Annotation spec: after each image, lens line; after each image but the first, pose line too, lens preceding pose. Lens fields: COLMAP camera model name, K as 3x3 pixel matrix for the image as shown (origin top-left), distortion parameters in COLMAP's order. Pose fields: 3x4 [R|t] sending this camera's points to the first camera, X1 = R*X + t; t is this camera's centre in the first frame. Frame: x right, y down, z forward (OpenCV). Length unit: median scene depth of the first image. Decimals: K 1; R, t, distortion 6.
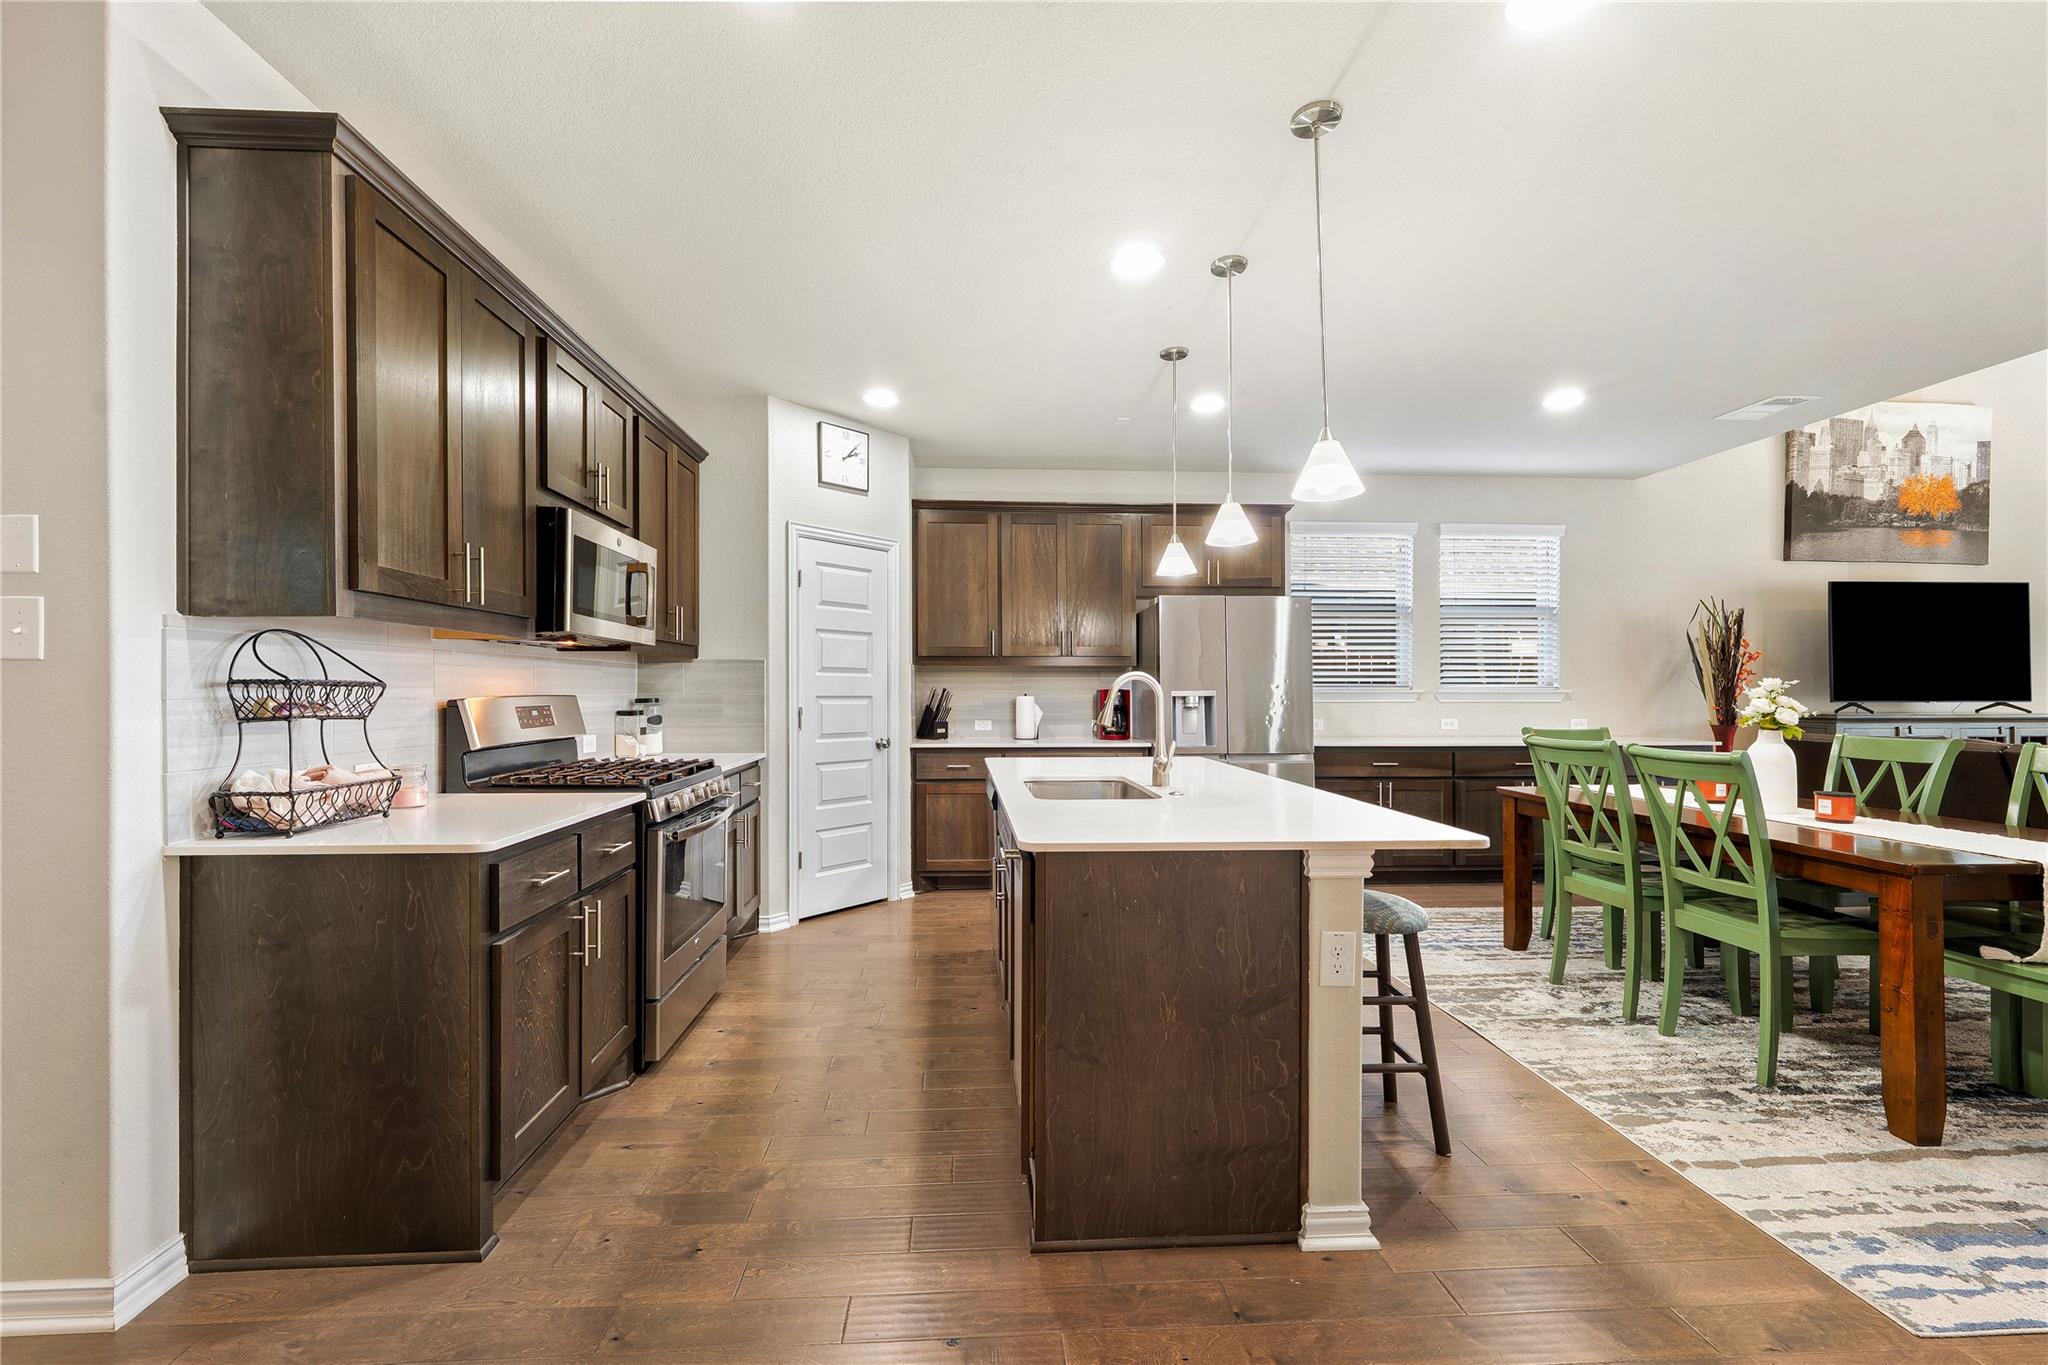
lens RADIAL K [[834.2, 0, 1005.2], [0, 834.2, 685.2], [0, 0, 1]] dist [0.000751, 0.000614]
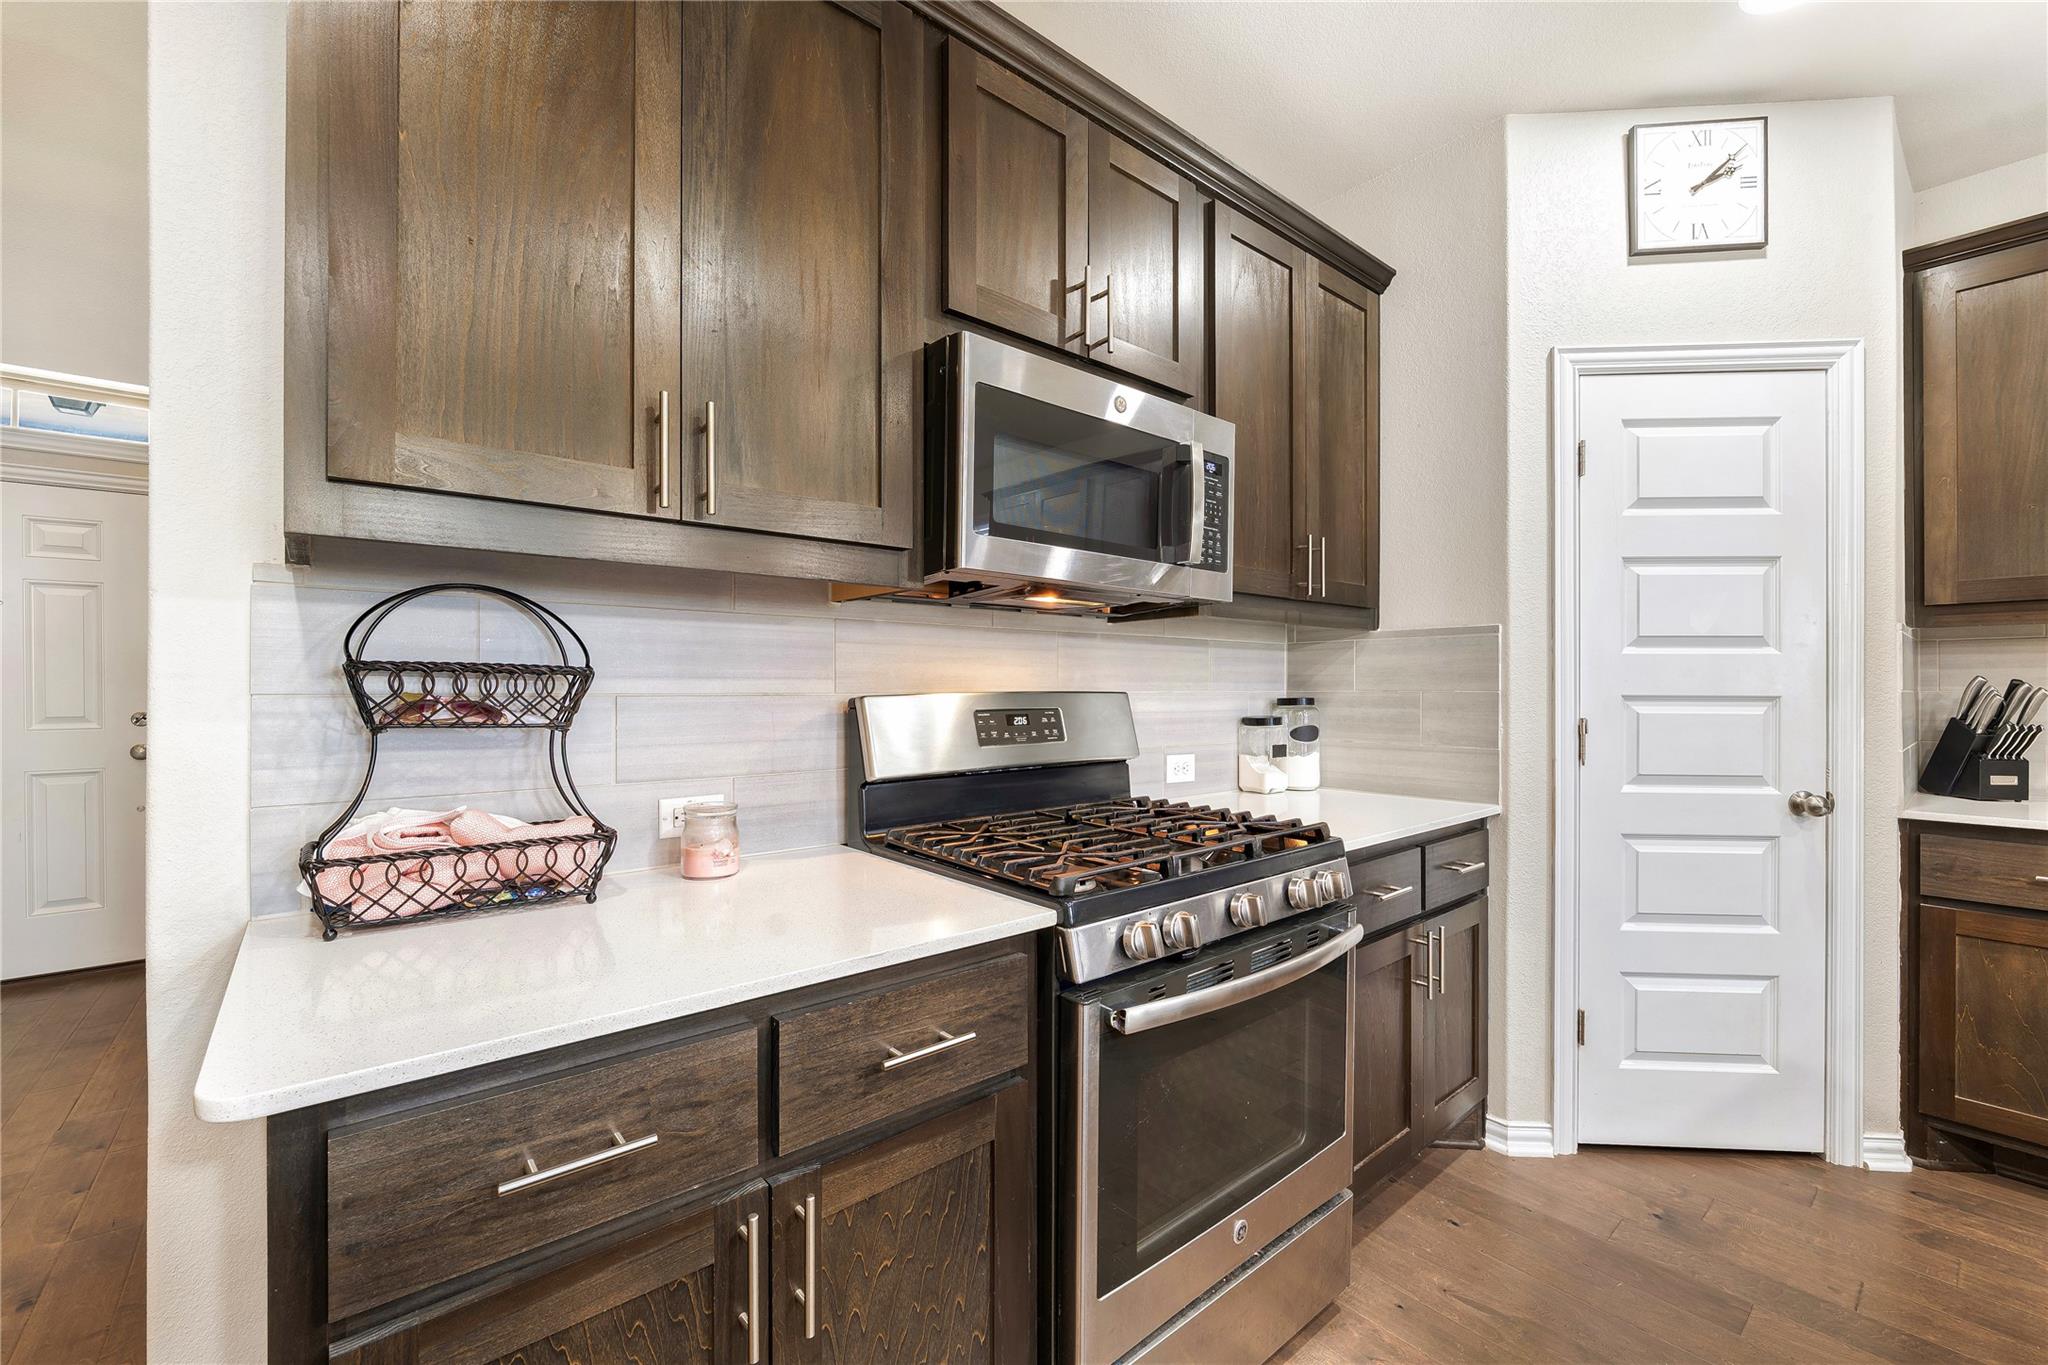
lens RADIAL K [[835.5, 0, 1013.2], [0, 835.5, 689.5], [0, 0, 1]] dist [-0.012214, 0.000375]
pose [[0.598053, 0.000456, -0.801457, -0.052032], [0.005368, 0.999975, 0.004575, 0.005160], [0.801439, -0.007039, 0.598035, 0.425812]]
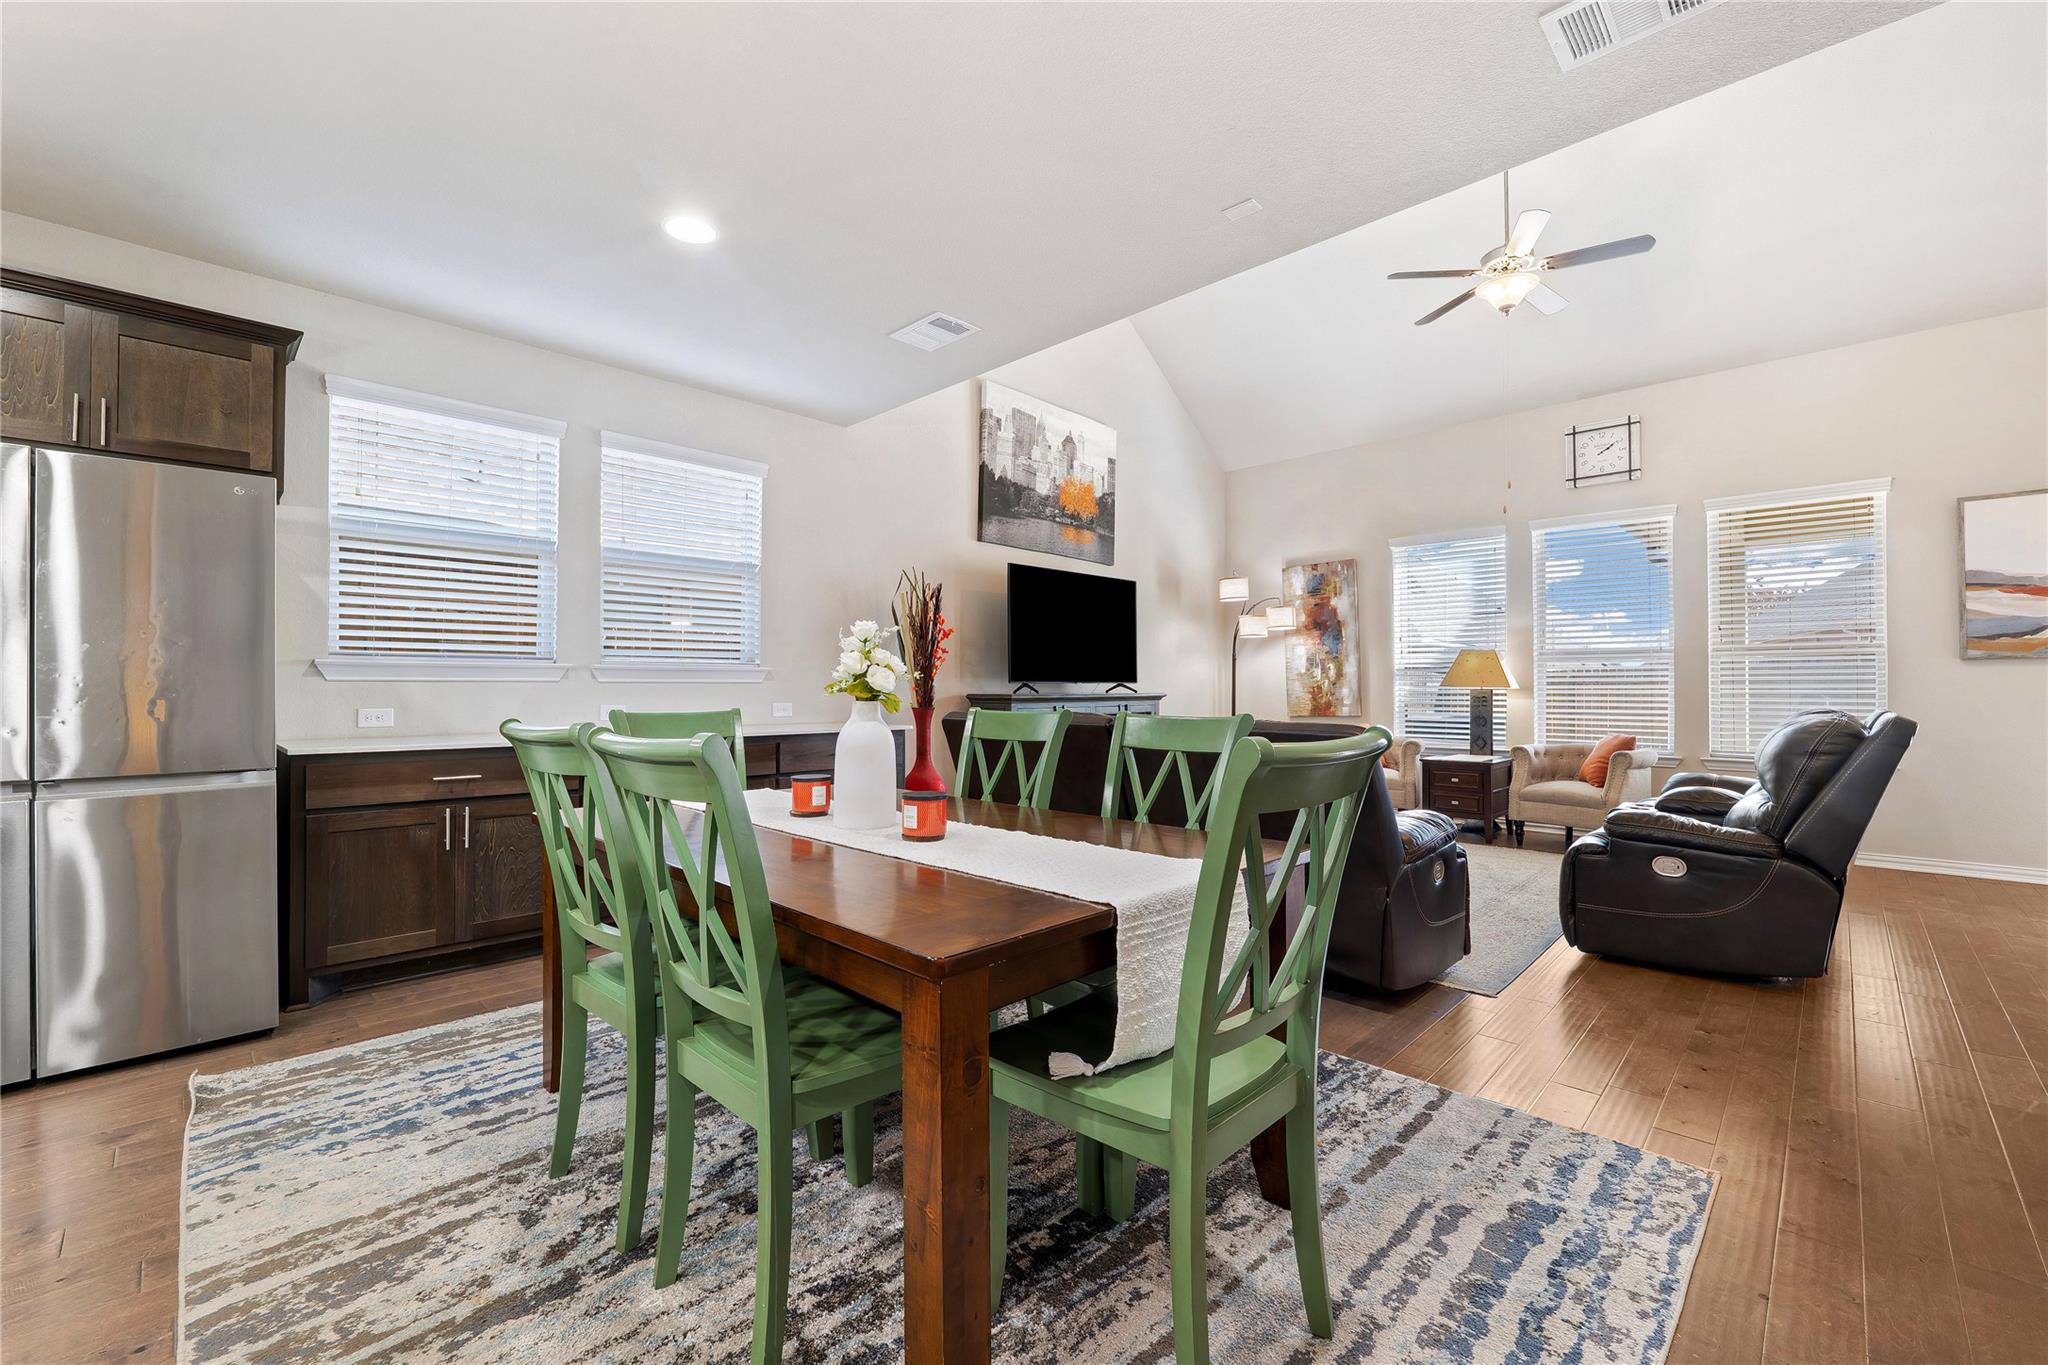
lens RADIAL K [[839.7, 0, 1015.1], [0, 839.7, 680.8], [0, 0, 1]] dist [-0.011916, 0.000222]
pose [[0.743053, 0.005560, 0.669210, 0.400541], [-0.002738, 0.999982, -0.005268, 0.029263], [-0.669227, 0.002083, 0.743055, 0.308148]]
